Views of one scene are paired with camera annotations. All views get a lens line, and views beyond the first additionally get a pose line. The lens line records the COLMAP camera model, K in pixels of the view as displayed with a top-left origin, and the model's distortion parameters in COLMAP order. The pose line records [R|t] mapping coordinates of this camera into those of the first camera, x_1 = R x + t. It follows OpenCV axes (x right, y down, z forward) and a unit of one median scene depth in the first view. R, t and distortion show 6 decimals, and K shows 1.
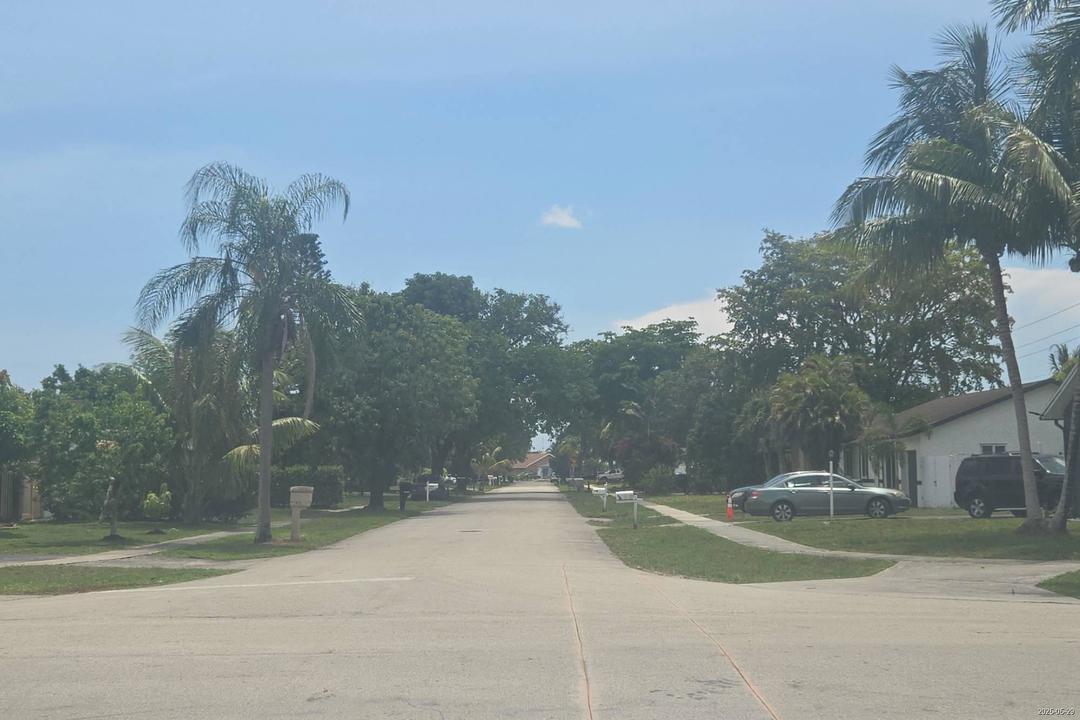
lens RADIAL K [[858.0, 0, 540.0], [0, 858.0, 360.0], [0, 0, 1]] dist [0.039805, 0.002691]
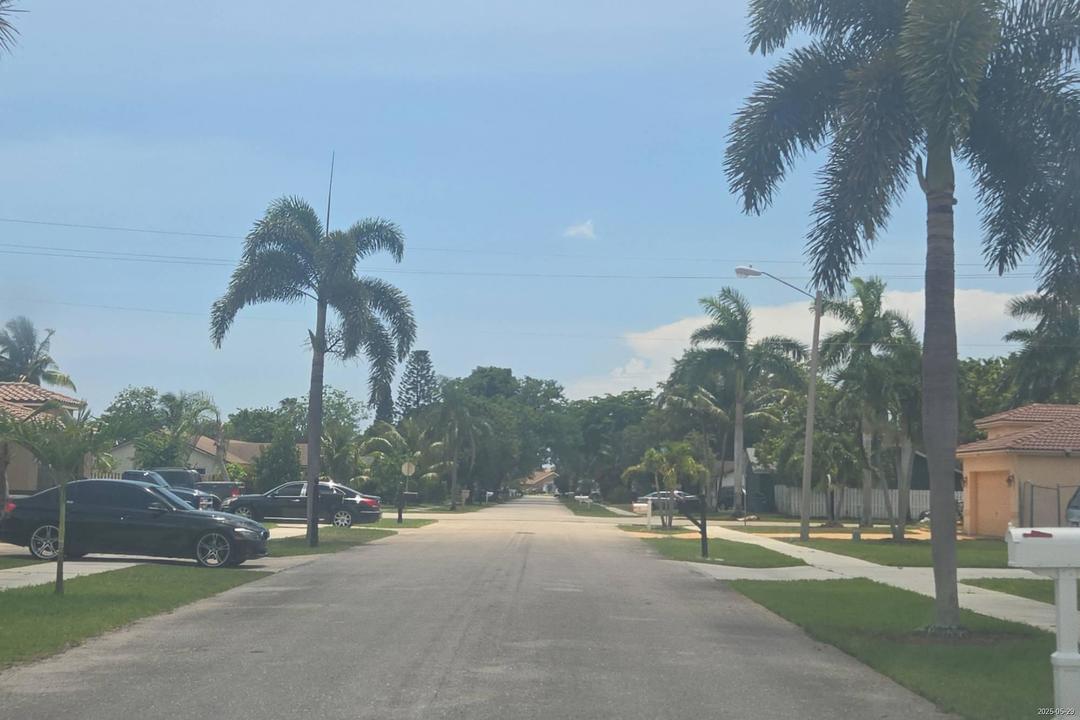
lens RADIAL K [[858.0, 0, 540.0], [0, 858.0, 360.0], [0, 0, 1]] dist [0.039805, 0.002691]
pose [[0.999581, 0.027740, -0.008241, -0.009879], [-0.027887, 0.999442, -0.018361, -0.084607], [0.007727, 0.018583, 0.999797, -0.660260]]
